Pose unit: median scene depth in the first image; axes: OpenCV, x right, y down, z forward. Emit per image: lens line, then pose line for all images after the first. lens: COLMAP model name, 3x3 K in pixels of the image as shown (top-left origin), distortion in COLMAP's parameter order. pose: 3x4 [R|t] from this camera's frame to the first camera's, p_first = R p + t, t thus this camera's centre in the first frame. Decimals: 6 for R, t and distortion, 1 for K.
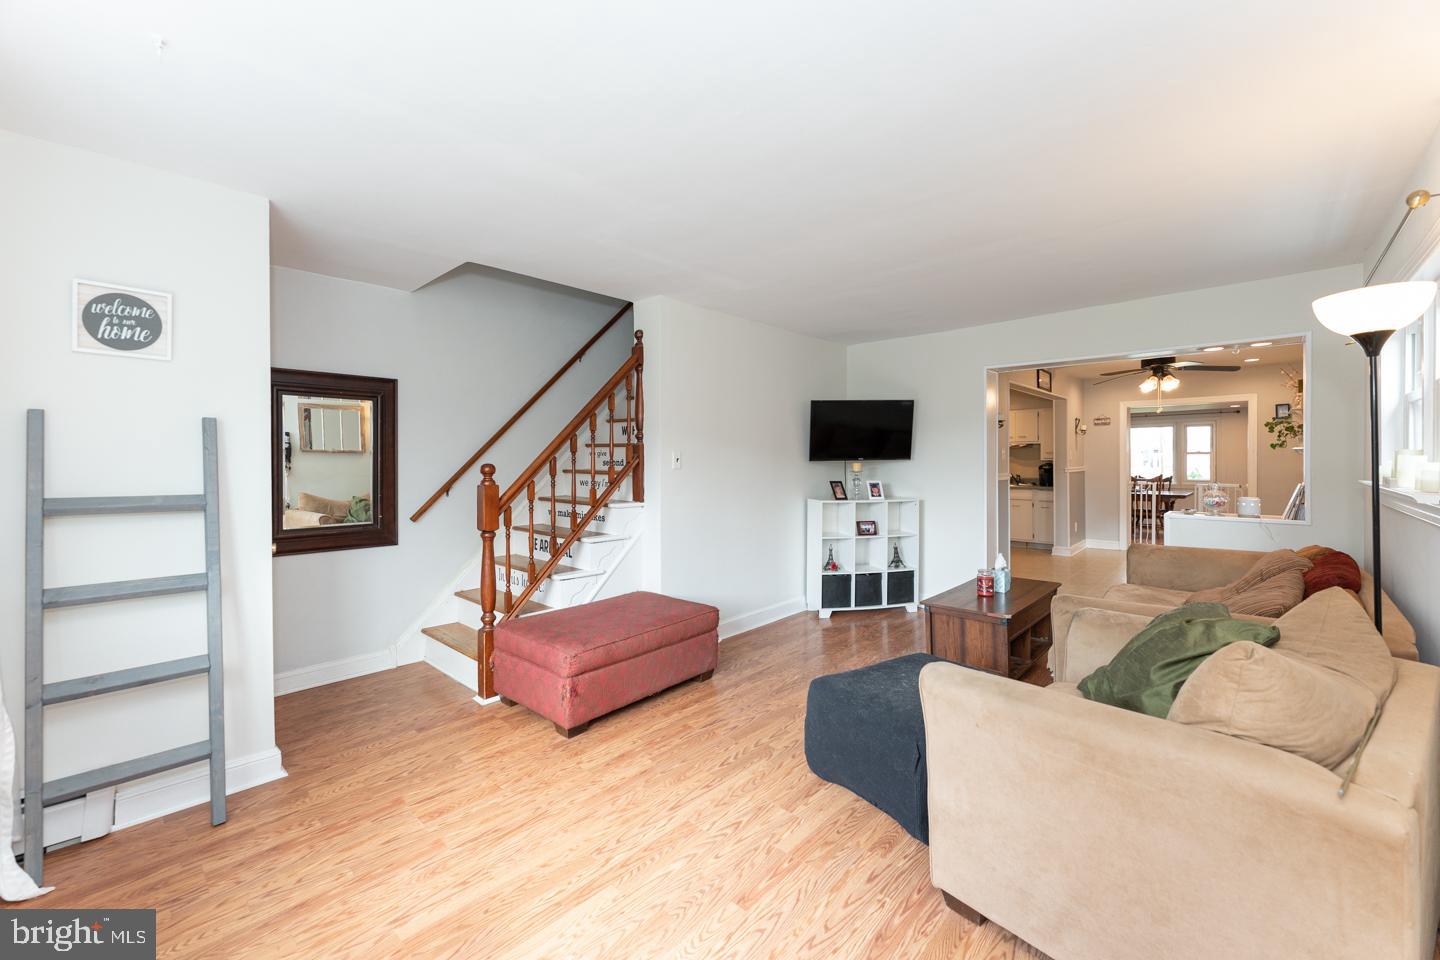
lens RADIAL K [[579.0, 0, 714.7], [0, 579.0, 460.9], [0, 0, 1]] dist [0.001920, -0.000347]
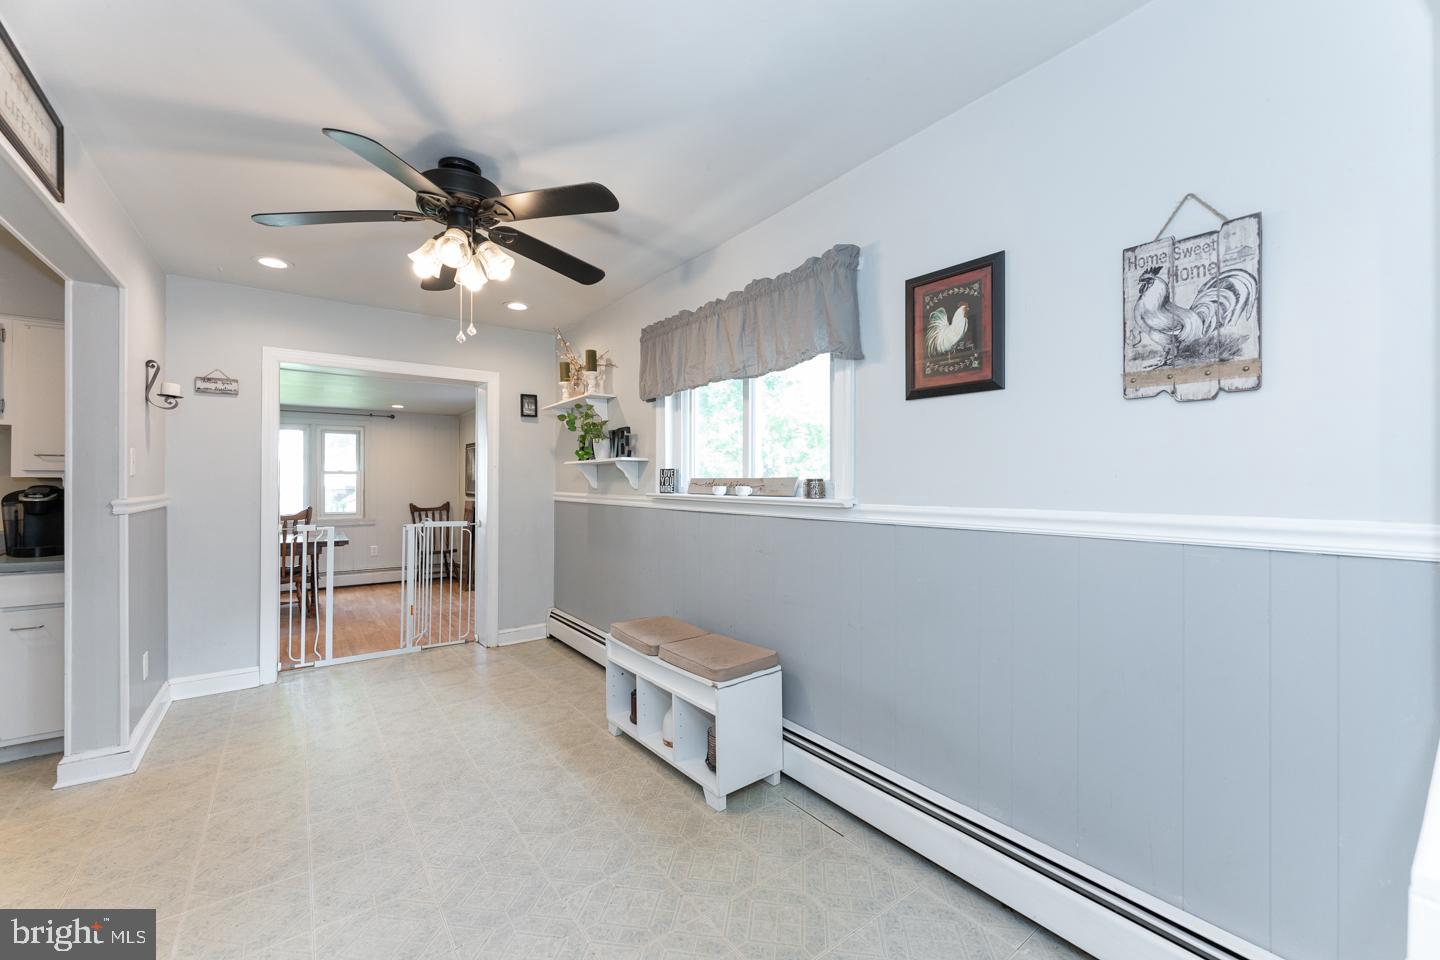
lens RADIAL K [[579.0, 0, 703.3], [0, 579.0, 481.6], [0, 0, 1]] dist [0.001920, -0.000347]
pose [[0.200649, 0.012387, 0.979585, 0.450002], [-0.002391, 0.999923, -0.012155, 0.006085], [-0.979660, 0.000097, 0.200663, 0.777820]]
